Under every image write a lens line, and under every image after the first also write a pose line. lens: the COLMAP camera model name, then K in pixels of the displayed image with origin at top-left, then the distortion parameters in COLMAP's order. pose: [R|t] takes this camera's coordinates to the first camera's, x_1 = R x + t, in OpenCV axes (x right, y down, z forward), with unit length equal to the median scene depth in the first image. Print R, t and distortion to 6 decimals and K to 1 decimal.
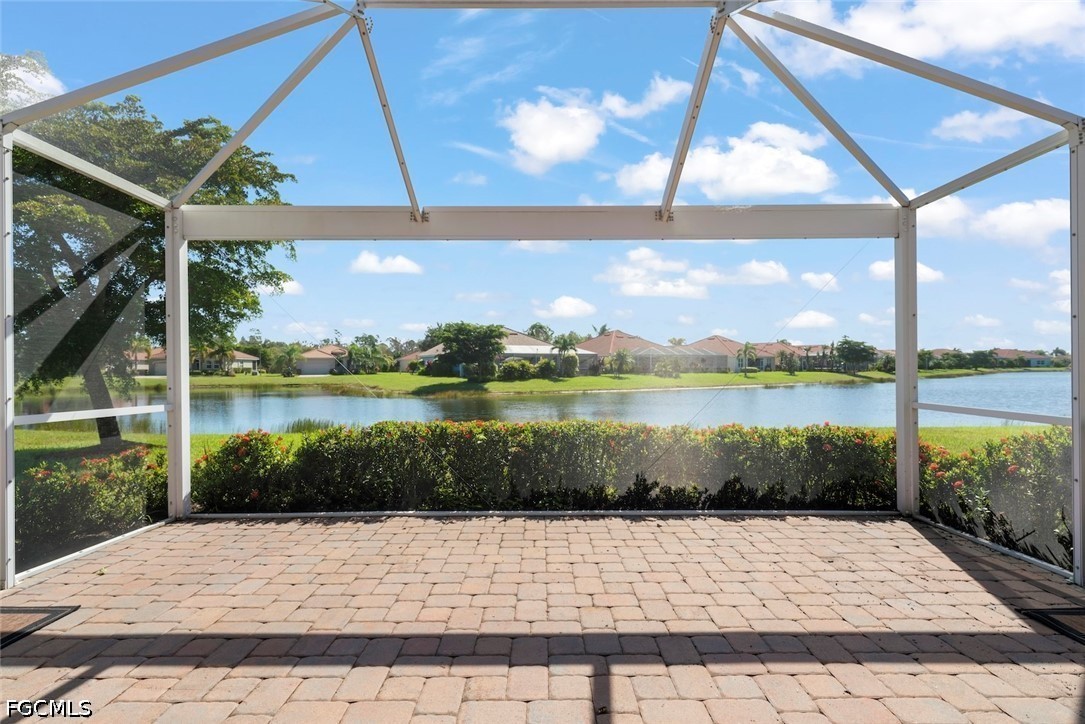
lens RADIAL K [[539.4, 0, 542.5], [0, 539.4, 362.0], [0, 0, 1]] dist [-0.002577, -0.000527]
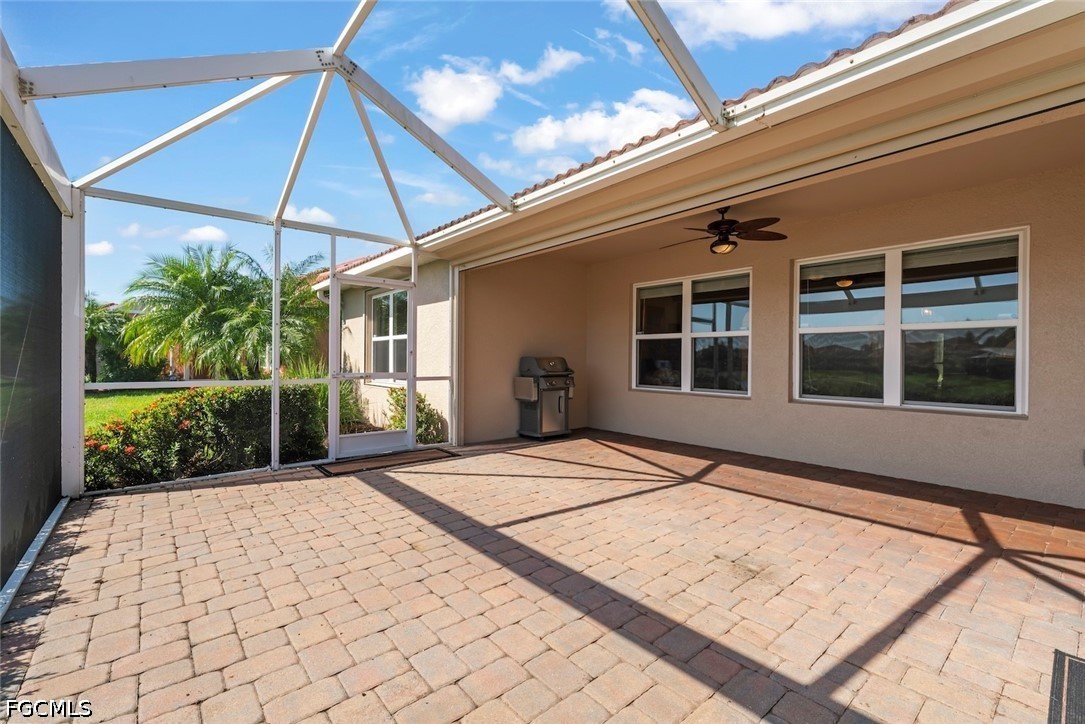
lens RADIAL K [[458.8, 0, 541.5], [0, 458.8, 365.2], [0, 0, 1]] dist [-0.000163, 0.000281]
pose [[-0.641985, -0.012139, 0.766621, -0.554725], [-0.018373, 0.999831, 0.000447, 0.023447], [-0.766497, -0.013798, -0.642100, 0.924313]]
